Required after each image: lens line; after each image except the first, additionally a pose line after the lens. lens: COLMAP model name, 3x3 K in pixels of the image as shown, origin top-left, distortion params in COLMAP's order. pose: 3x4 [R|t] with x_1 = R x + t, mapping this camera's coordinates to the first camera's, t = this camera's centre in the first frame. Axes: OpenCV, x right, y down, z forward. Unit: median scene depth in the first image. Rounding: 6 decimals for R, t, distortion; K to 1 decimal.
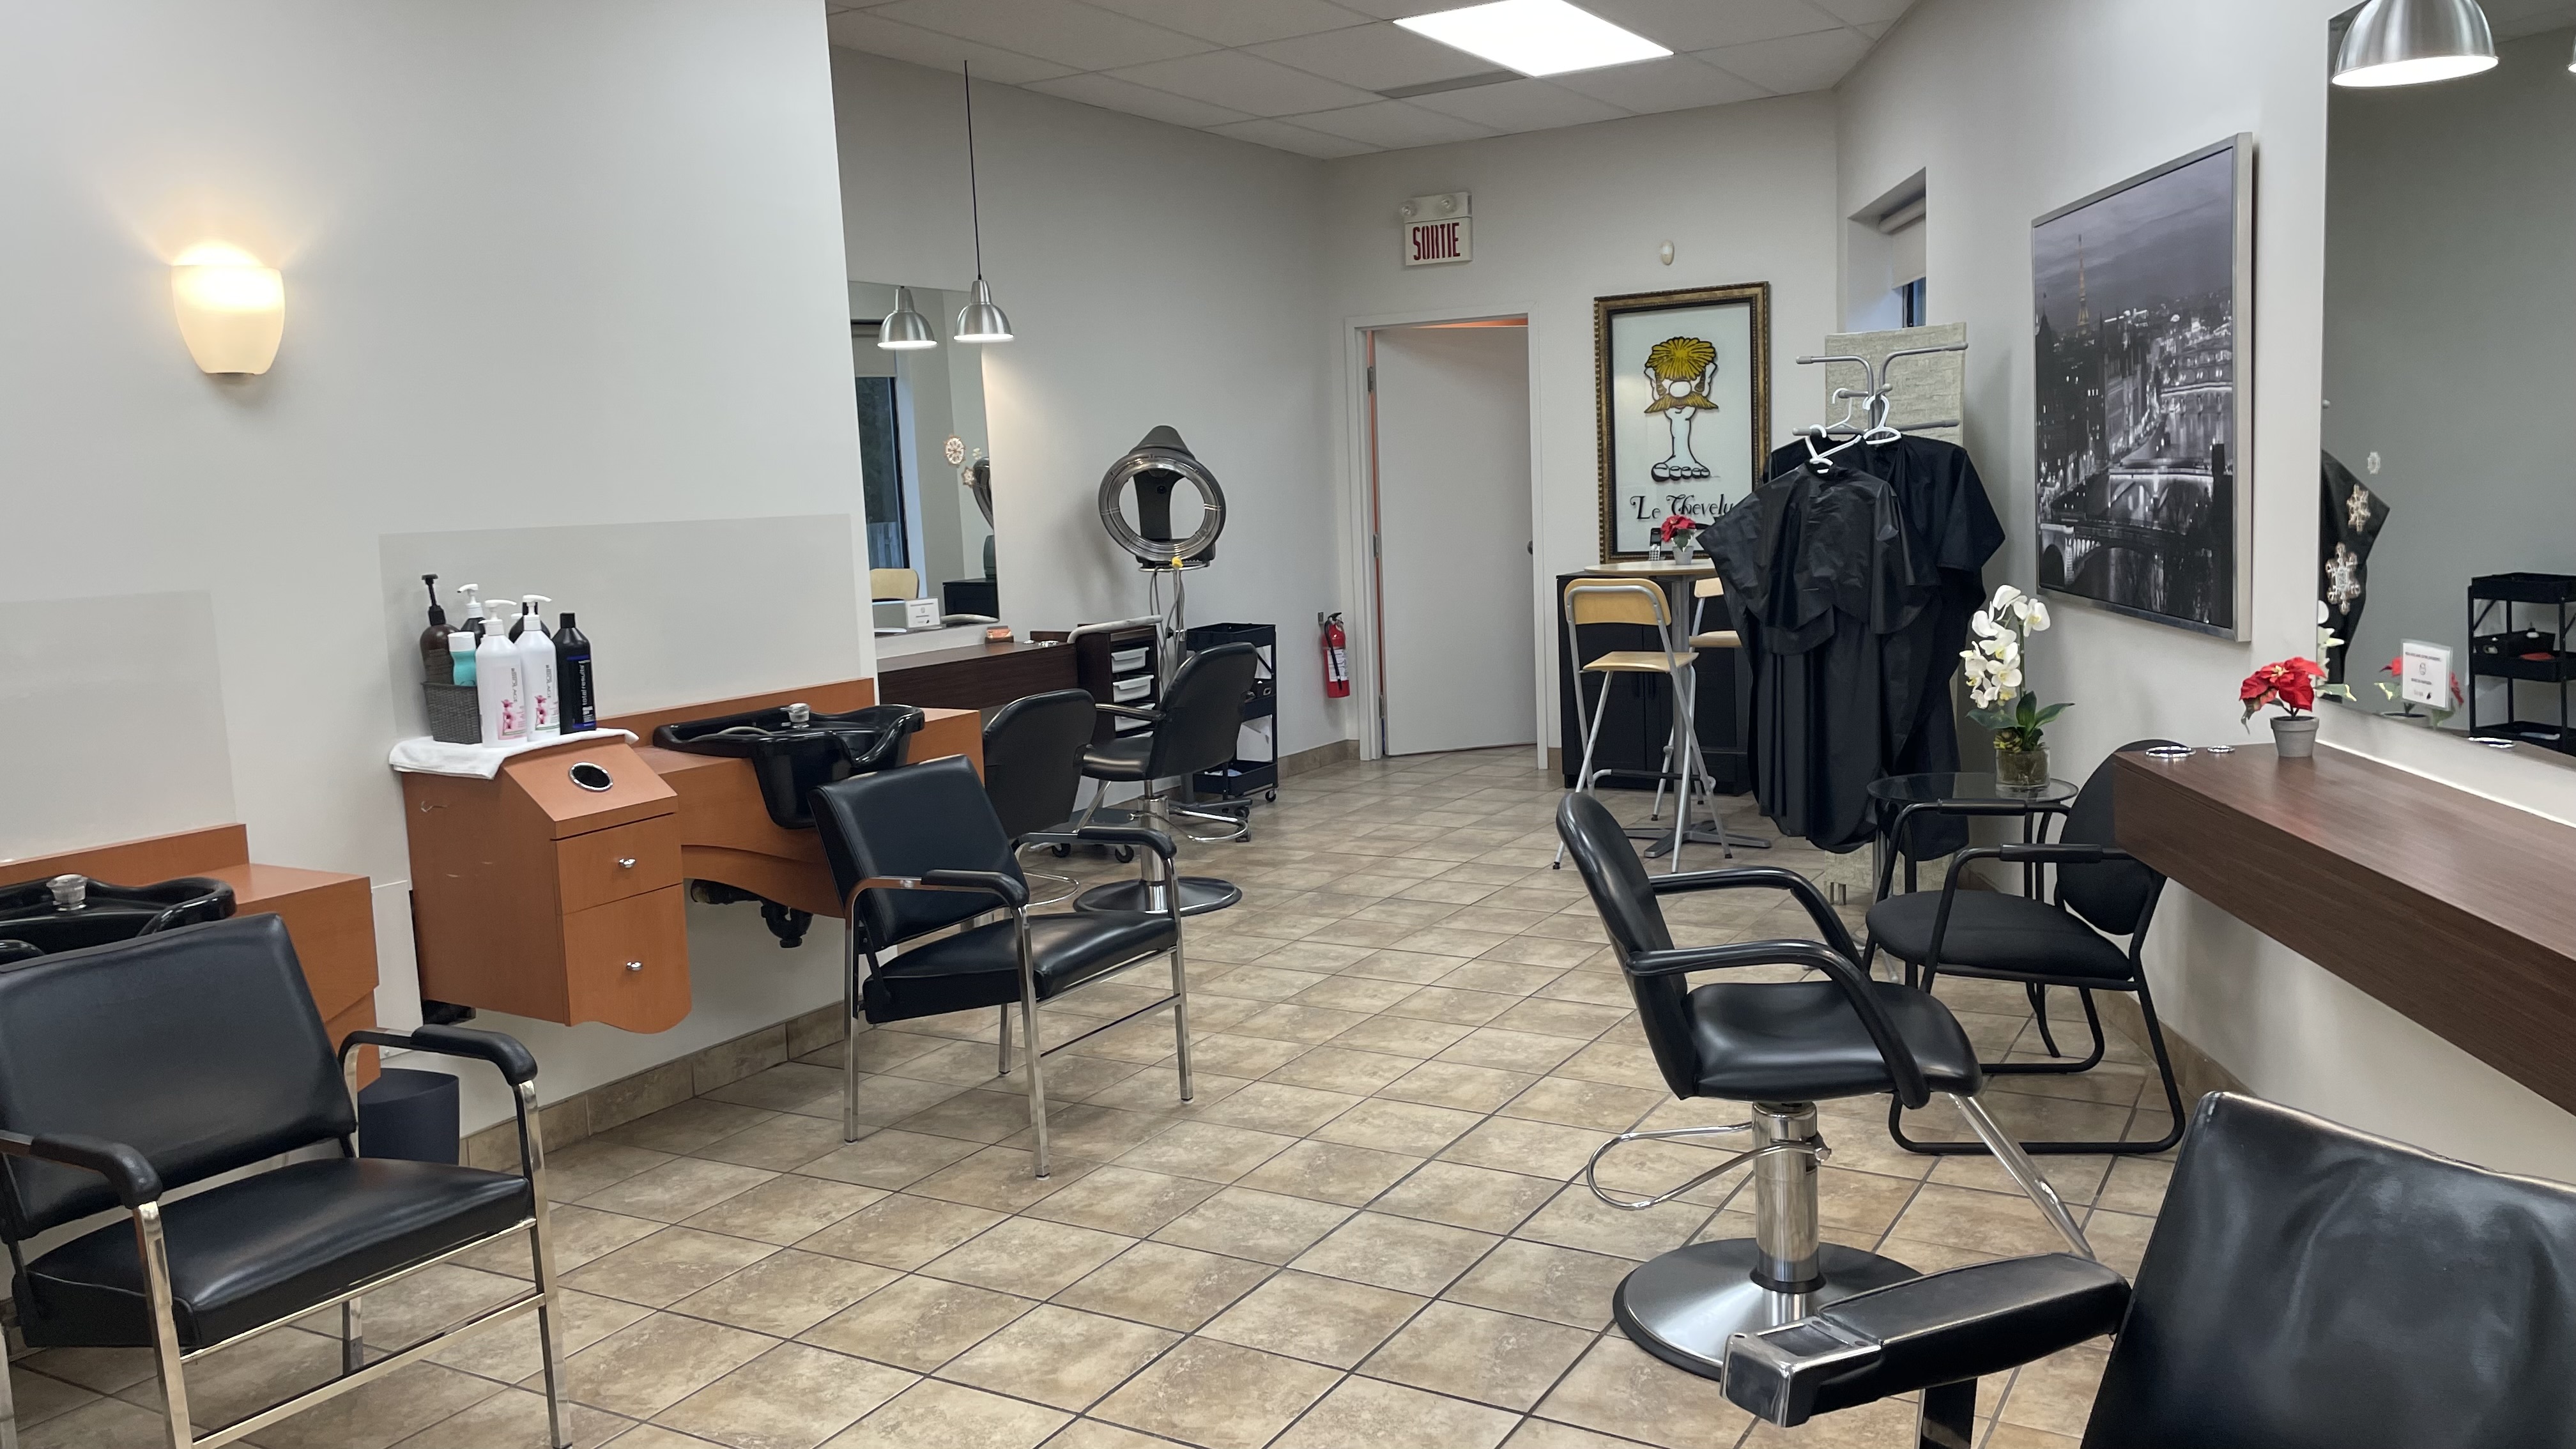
lens RADIAL K [[1935.0, 0, 1301.8], [0, 1935.0, 714.3], [0, 0, 1]] dist [0.113426, -0.154866]
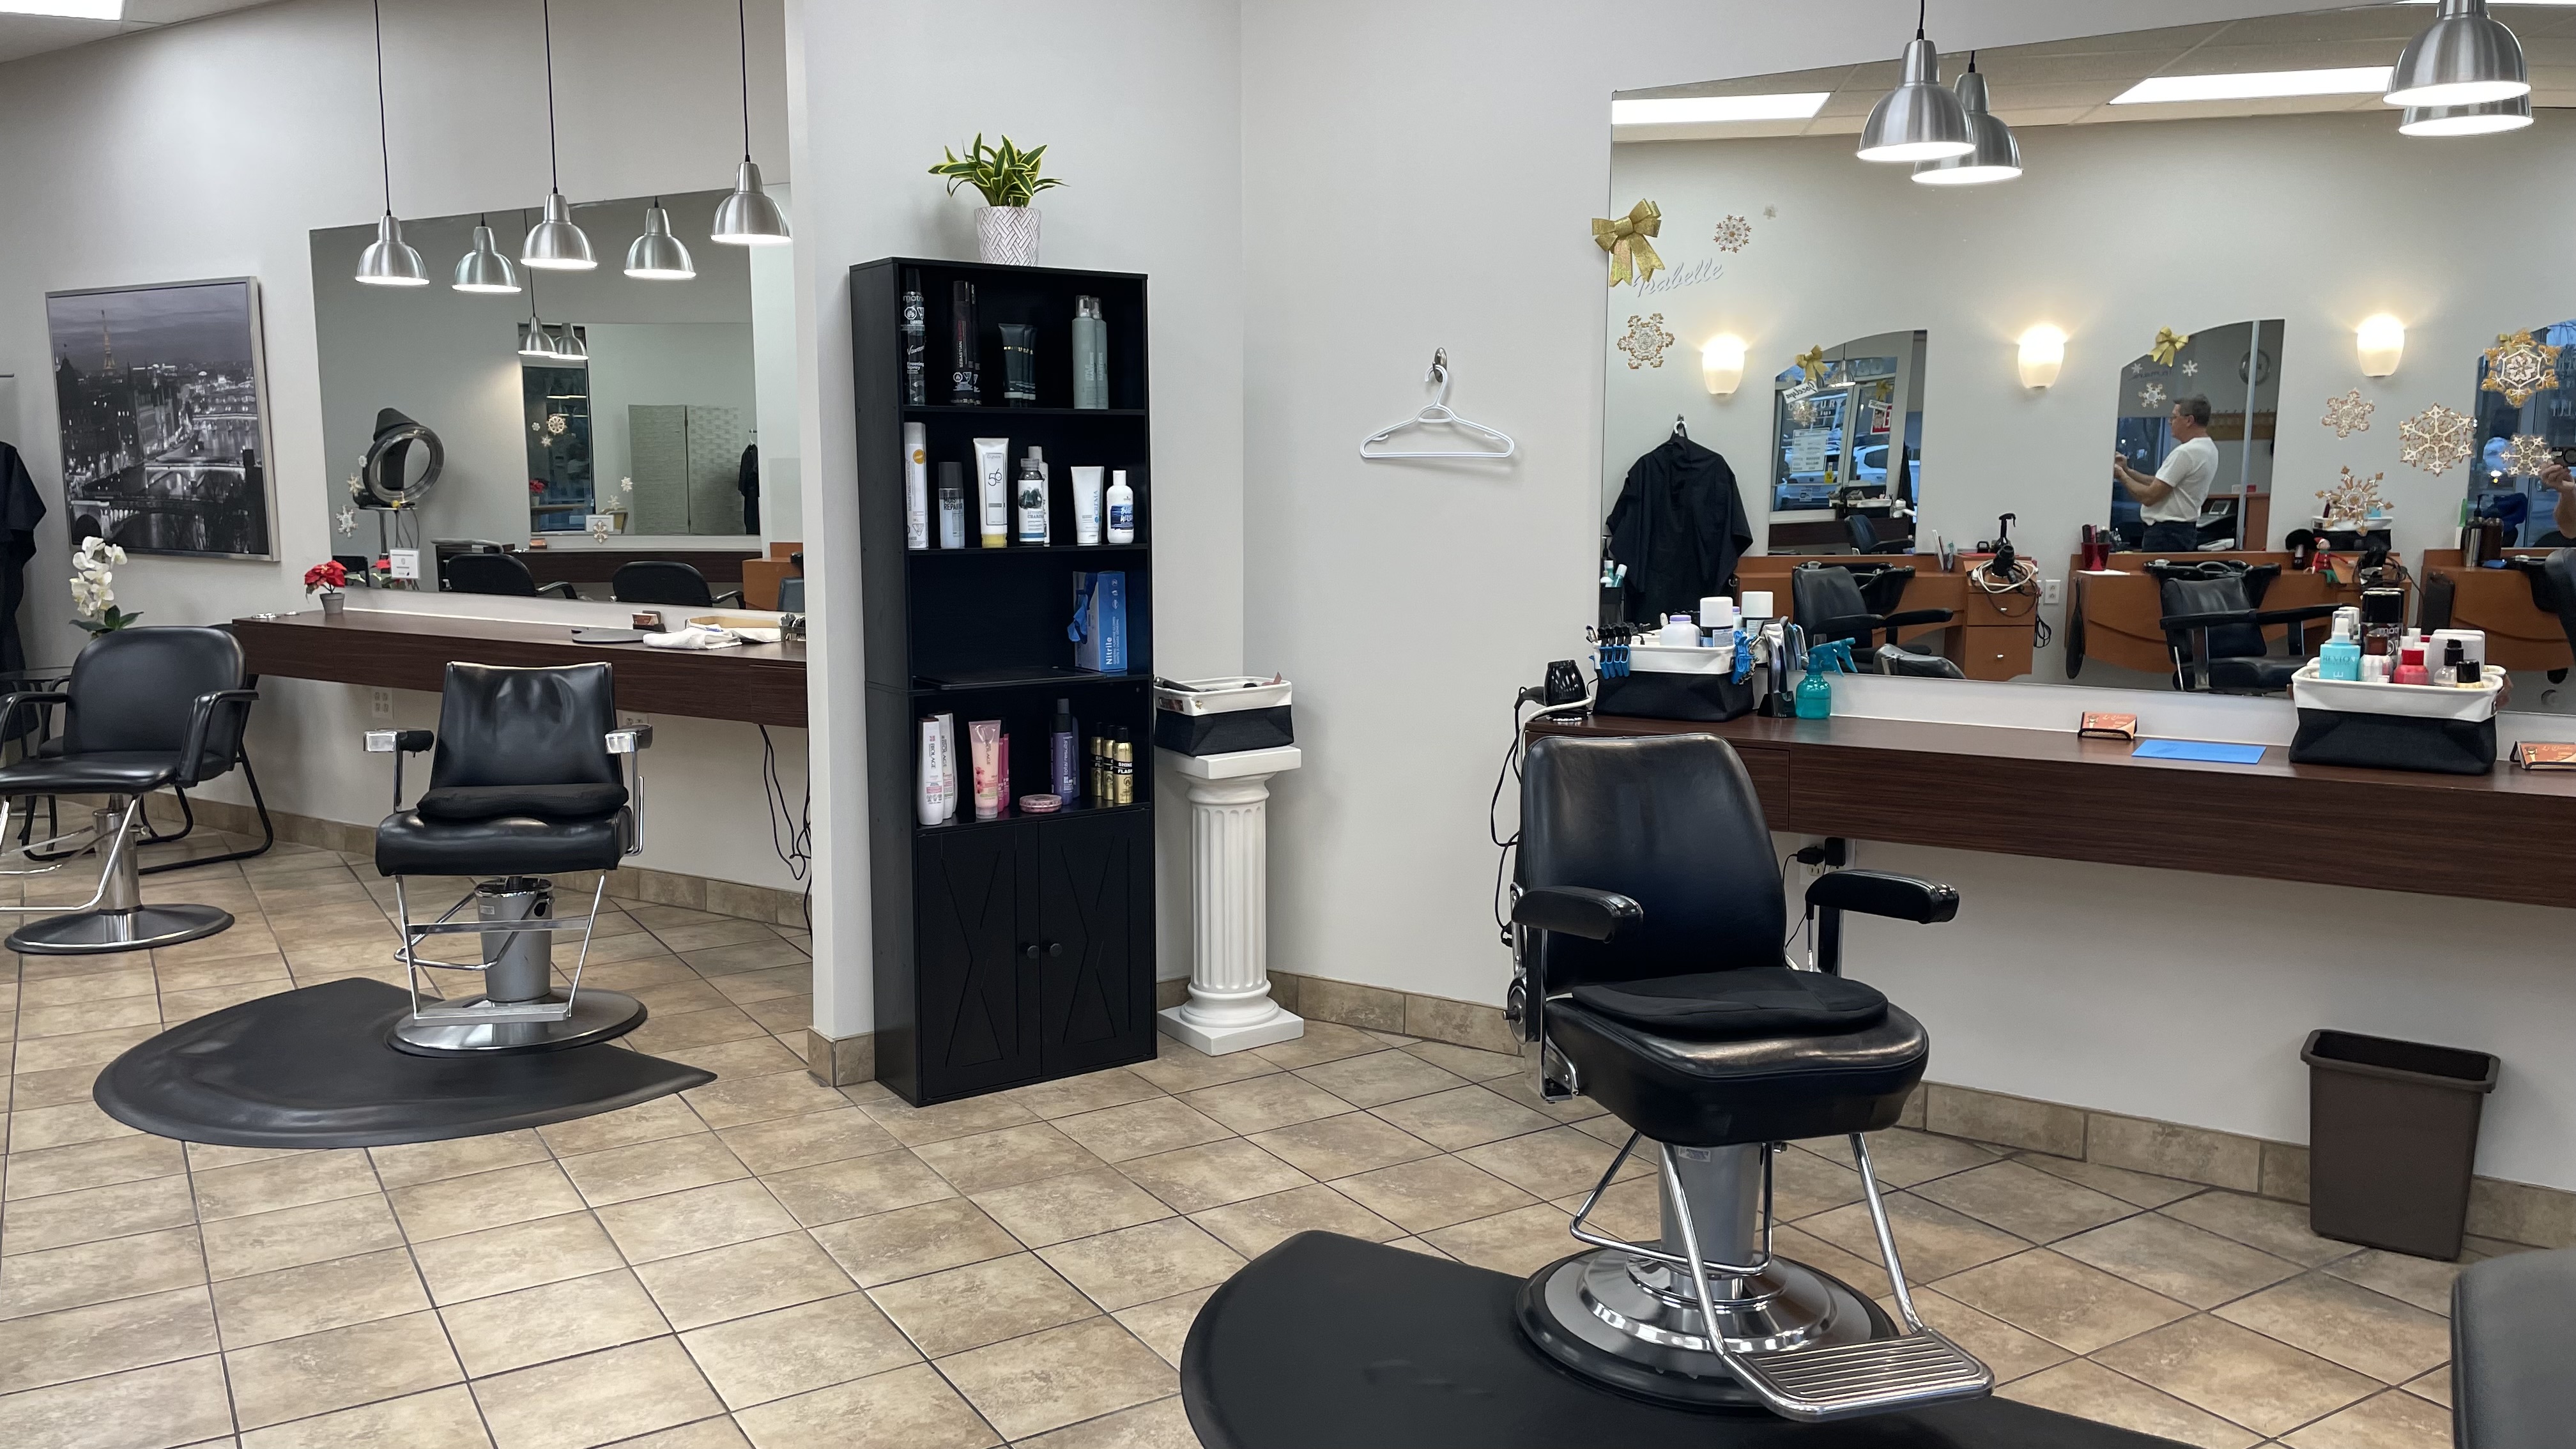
lens RADIAL K [[1935.0, 0, 1301.8], [0, 1935.0, 714.3], [0, 0, 1]] dist [0.113426, -0.154866]
pose [[0.460608, -0.068322, 0.884970, -0.621812], [0.087099, 0.995700, 0.031537, 0.114134], [-0.883320, 0.062554, 0.464578, -0.578628]]
